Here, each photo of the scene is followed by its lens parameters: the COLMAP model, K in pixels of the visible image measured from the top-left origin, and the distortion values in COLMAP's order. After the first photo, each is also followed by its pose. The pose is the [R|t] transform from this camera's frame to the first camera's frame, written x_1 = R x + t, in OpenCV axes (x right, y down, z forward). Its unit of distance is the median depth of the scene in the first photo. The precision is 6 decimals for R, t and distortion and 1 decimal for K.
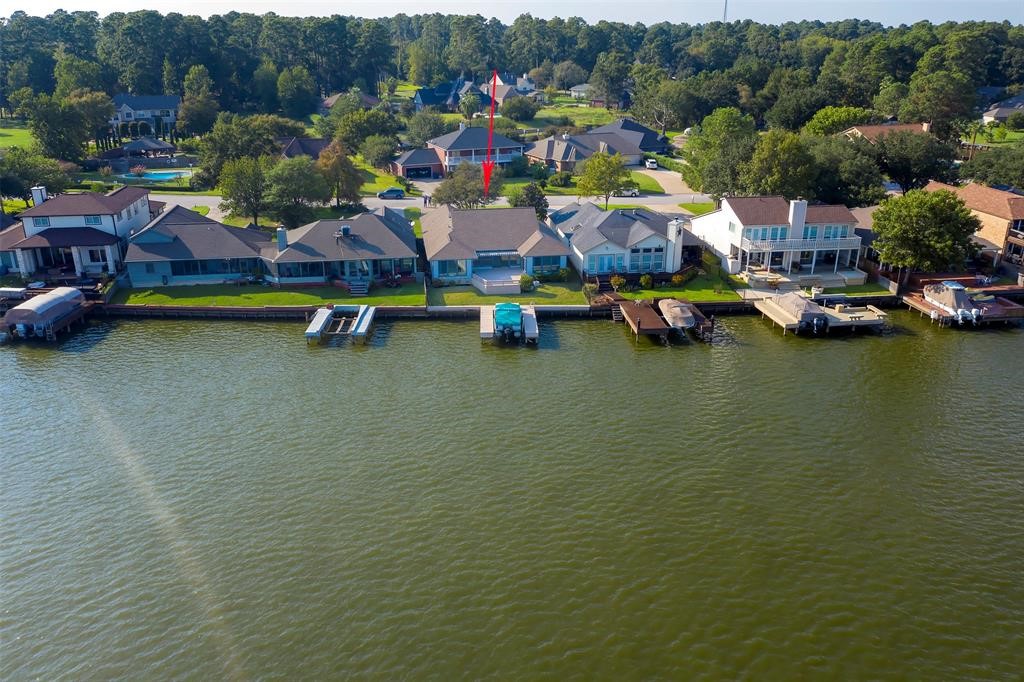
lens RADIAL K [[844.3, 0, 512.3], [0, 844.3, 341.9], [0, 0, 1]] dist [-0.000956, -0.002672]
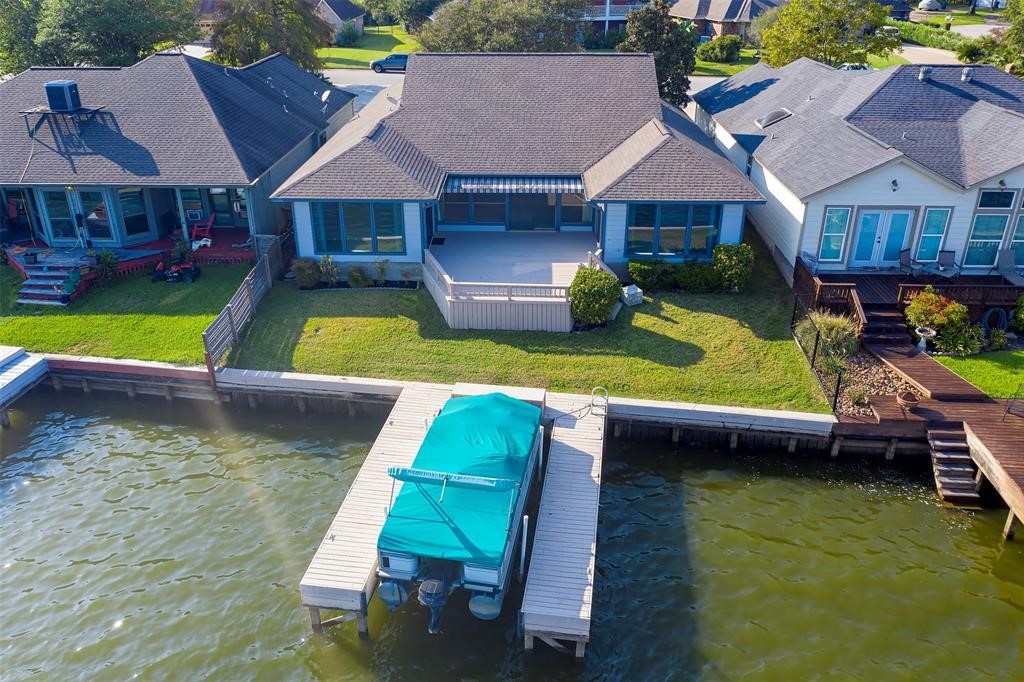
lens RADIAL K [[844.3, 0, 510.9], [0, 844.3, 342.3], [0, 0, 1]] dist [-0.000956, -0.002672]
pose [[0.985978, 0.073459, -0.149838, 0.031695], [-0.060589, 0.994212, 0.088726, -0.075880], [0.155488, -0.078403, 0.984722, 0.698122]]
